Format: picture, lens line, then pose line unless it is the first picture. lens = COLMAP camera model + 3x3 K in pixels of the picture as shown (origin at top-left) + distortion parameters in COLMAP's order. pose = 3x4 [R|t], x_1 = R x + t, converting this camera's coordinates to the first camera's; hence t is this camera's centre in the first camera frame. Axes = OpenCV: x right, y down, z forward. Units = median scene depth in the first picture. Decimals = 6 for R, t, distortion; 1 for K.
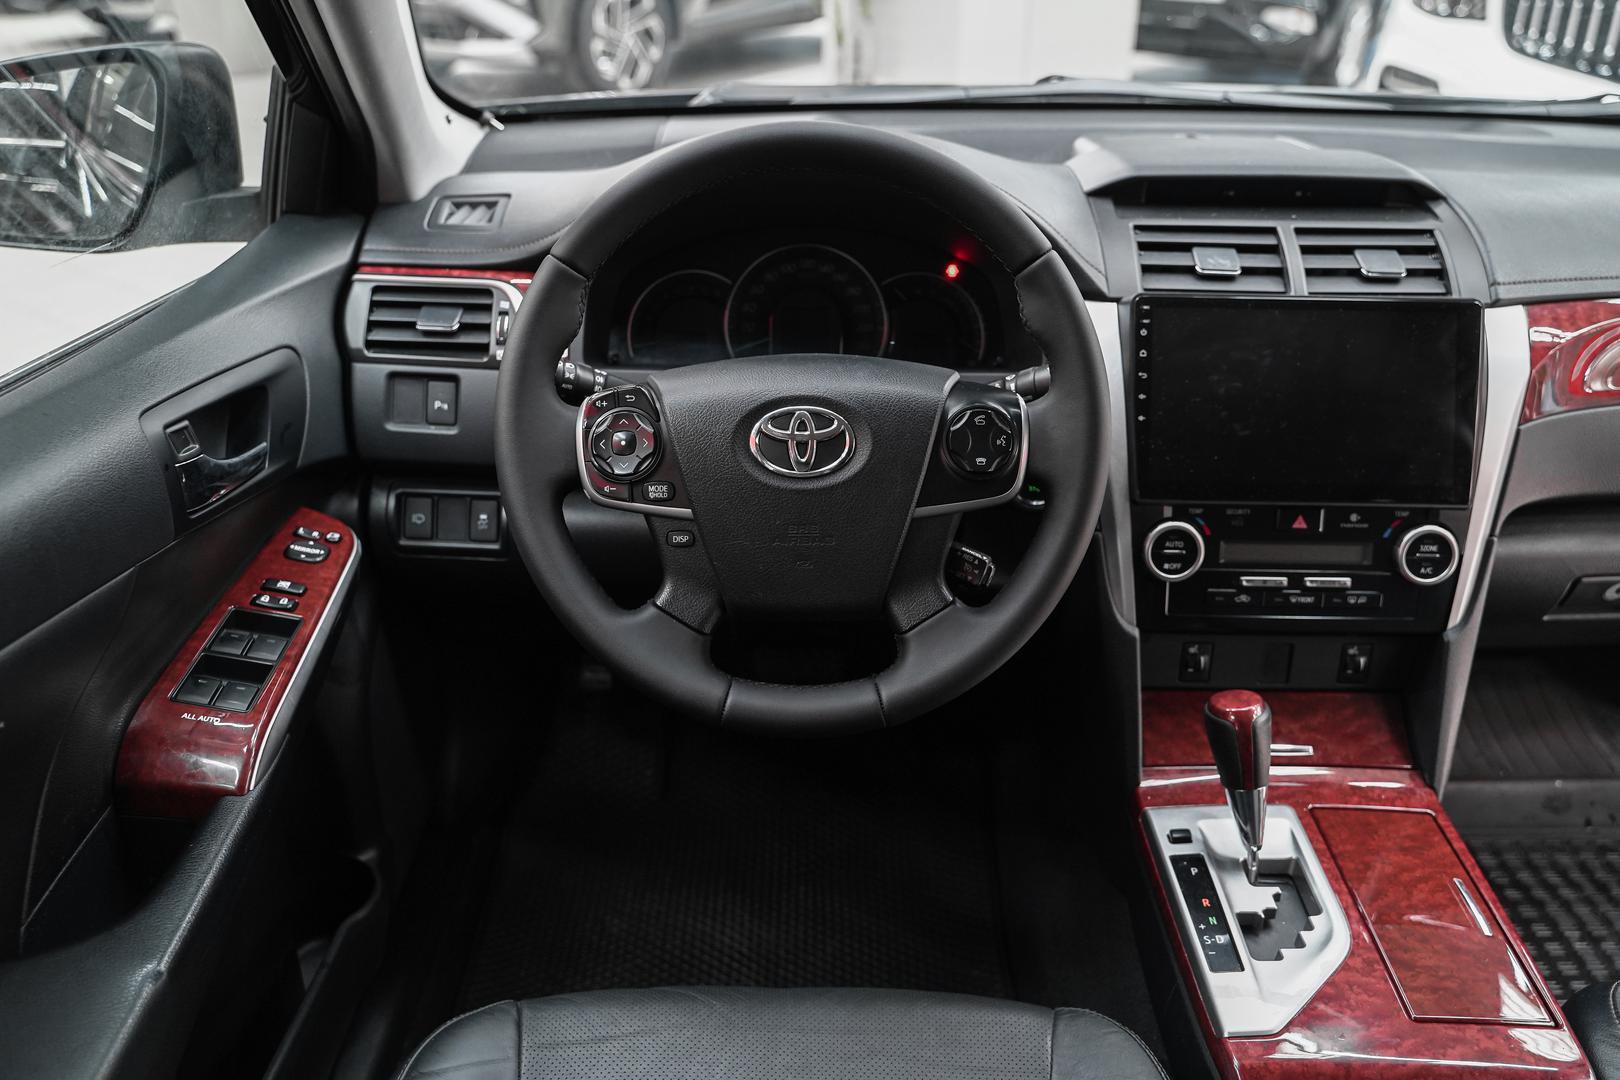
lens RADIAL K [[1344.6, 0, 811.2], [0, 1344.6, 512.3], [0, 0, 1]] dist [-0.006443, -0.011542]
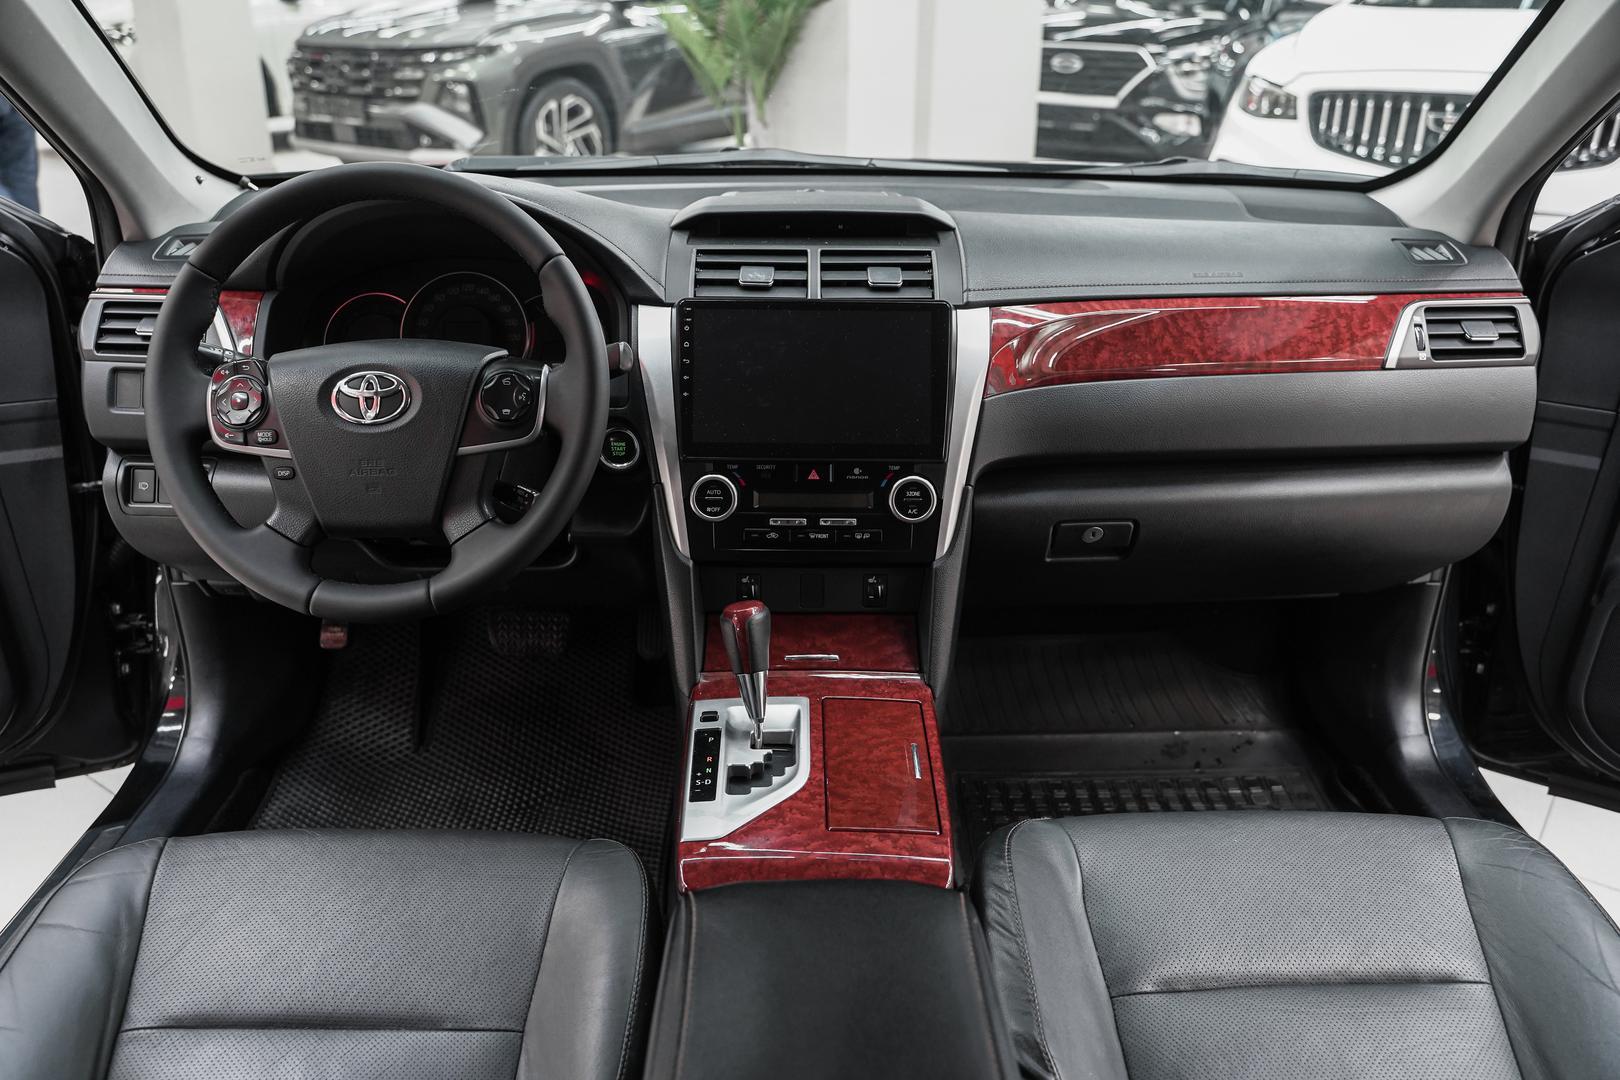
lens RADIAL K [[1319.2, 0, 840.8], [0, 1319.2, 539.0], [0, 0, 1]] dist [-0.010758, -0.003031]
pose [[0.999896, -0.009009, 0.011303, 0.372534], [0.009619, 0.998434, -0.055101, 0.137338], [-0.010789, 0.055204, 0.998417, -0.252791]]
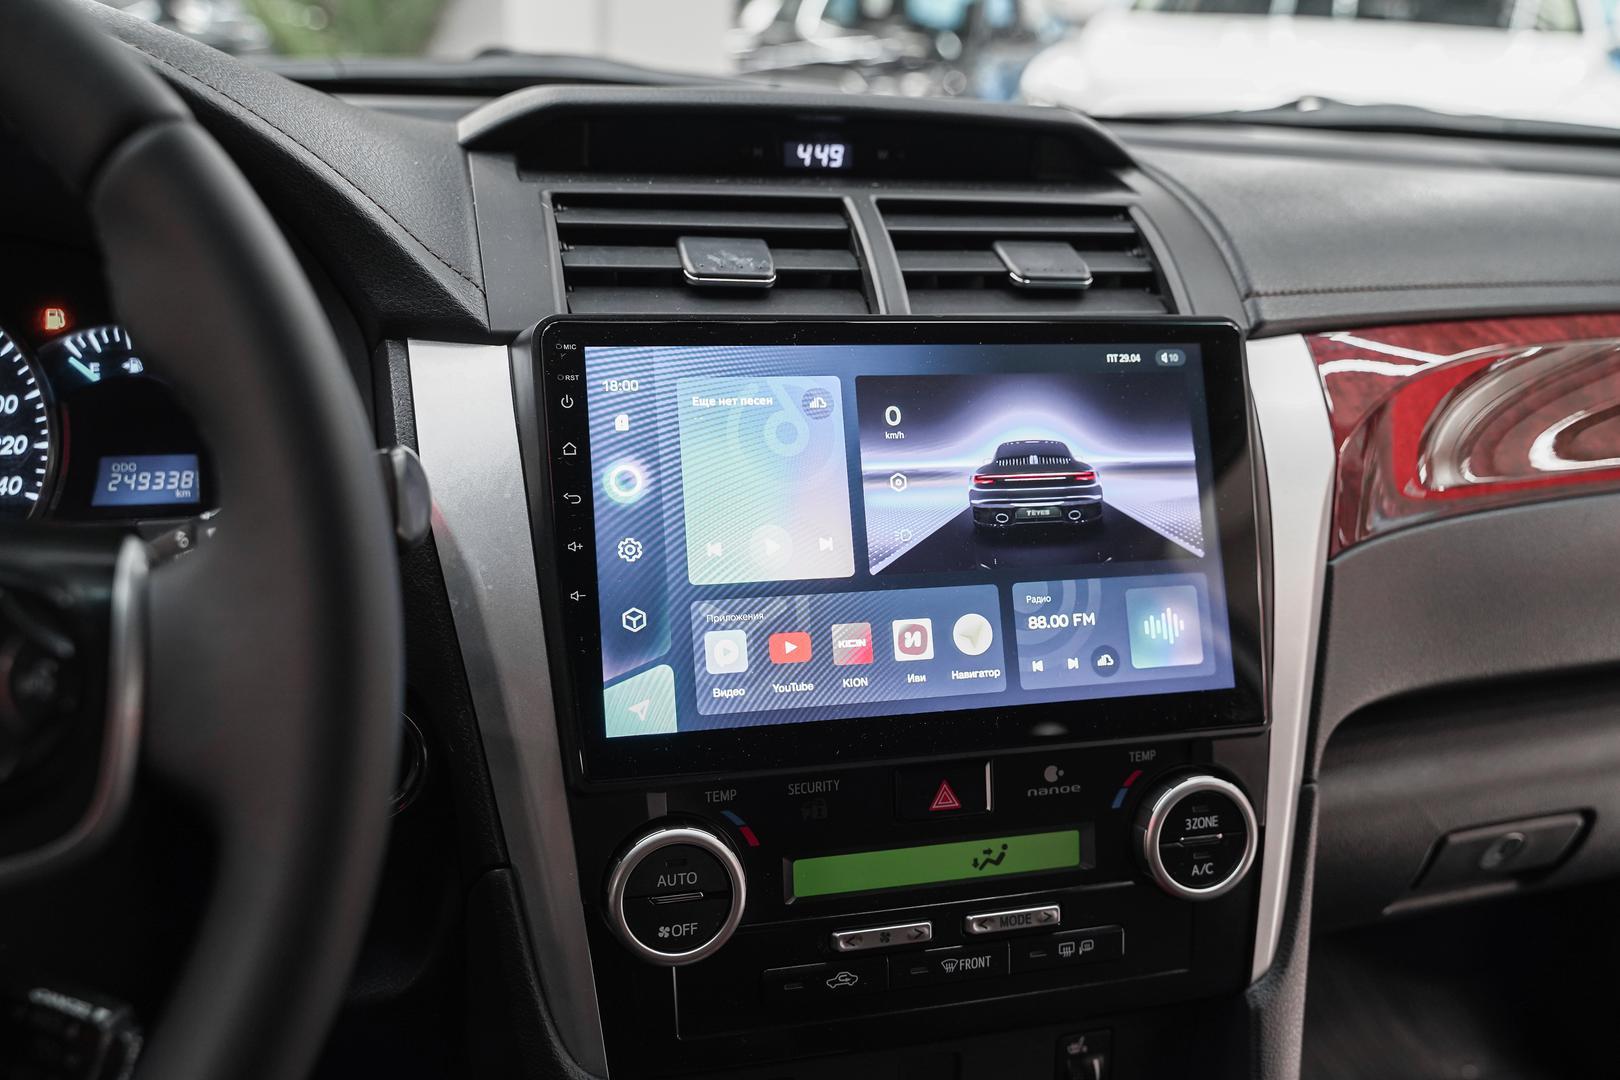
lens RADIAL K [[1448.7, 0, 844.4], [0, 1448.7, 543.1], [0, 0, 1]] dist [0.001497, -0.000894]
pose [[0.959792, -0.058254, 0.274603, 0.197393], [0.093393, 0.988770, -0.116670, -0.023742], [-0.264722, 0.137625, 0.954453, 0.517354]]
